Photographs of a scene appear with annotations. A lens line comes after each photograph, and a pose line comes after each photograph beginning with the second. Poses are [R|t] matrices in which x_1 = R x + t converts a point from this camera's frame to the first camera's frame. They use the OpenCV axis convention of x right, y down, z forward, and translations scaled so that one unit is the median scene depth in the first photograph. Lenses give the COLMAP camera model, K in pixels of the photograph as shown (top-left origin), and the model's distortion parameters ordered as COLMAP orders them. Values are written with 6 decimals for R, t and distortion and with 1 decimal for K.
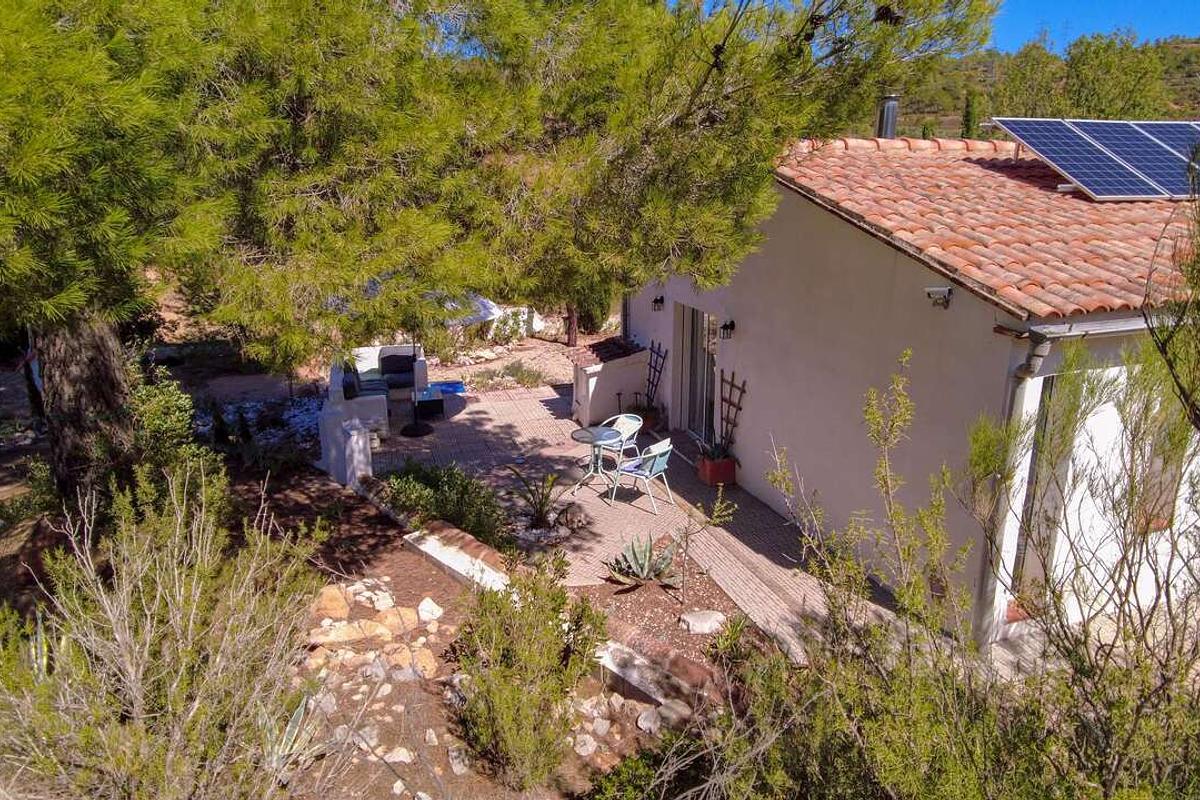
lens RADIAL K [[760.3, 0, 599.4], [0, 760.3, 402.3], [0, 0, 1]] dist [0.004082, -0.015641]
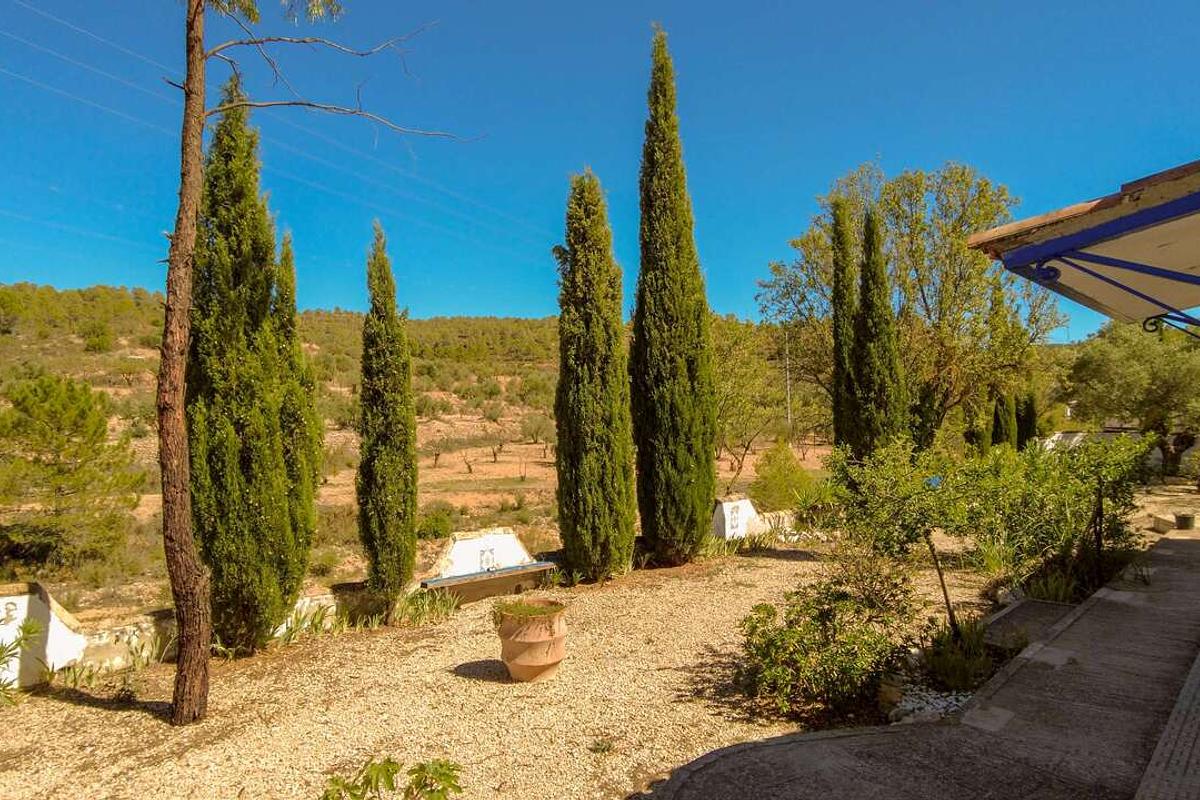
lens RADIAL K [[760.3, 0, 604.6], [0, 760.3, 396.0], [0, 0, 1]] dist [0.004082, -0.015641]
pose [[0.875190, 0.015660, 0.483525, -0.055710], [0.137333, 0.950316, -0.279354, -0.122868], [-0.463877, 0.310891, 0.829557, 0.892931]]
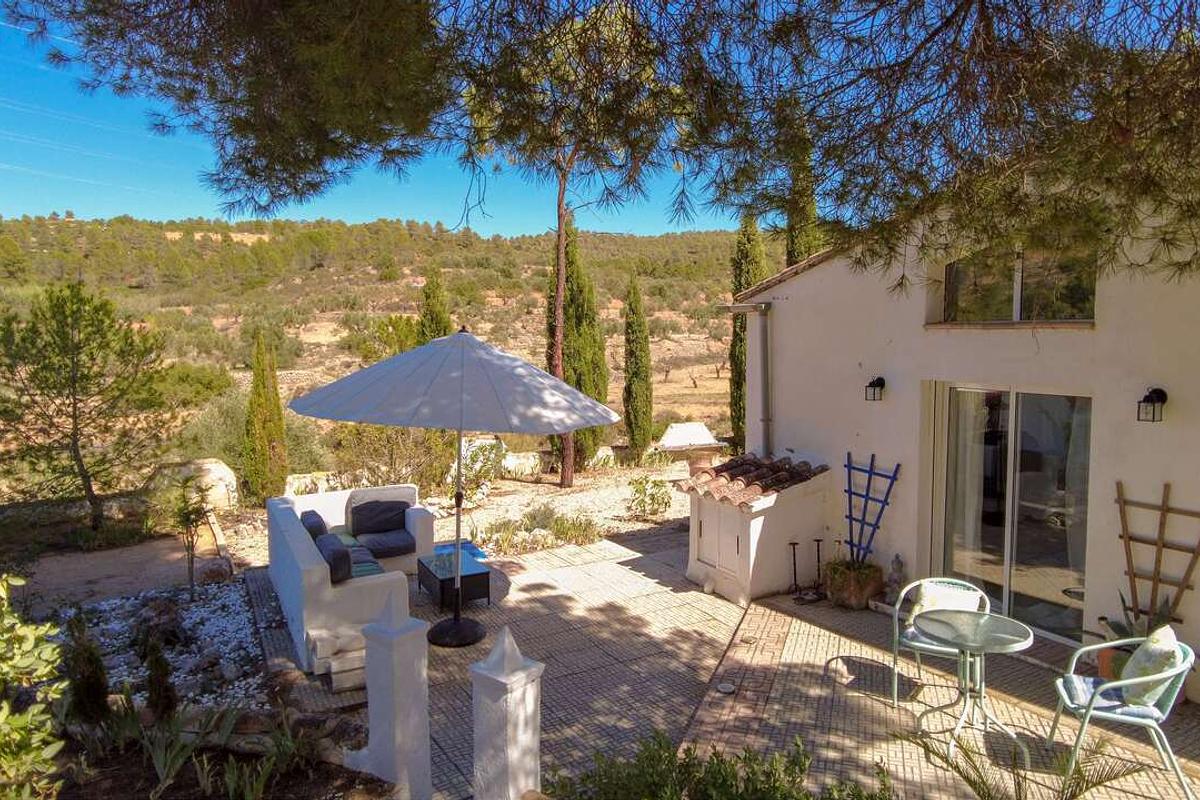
lens RADIAL K [[760.3, 0, 599.8], [0, 760.3, 399.7], [0, 0, 1]] dist [0.004082, -0.015641]
pose [[0.980382, -0.021340, 0.195949, -0.210026], [0.060403, 0.978820, -0.195611, -0.011685], [-0.187625, 0.203609, 0.960906, 0.345974]]
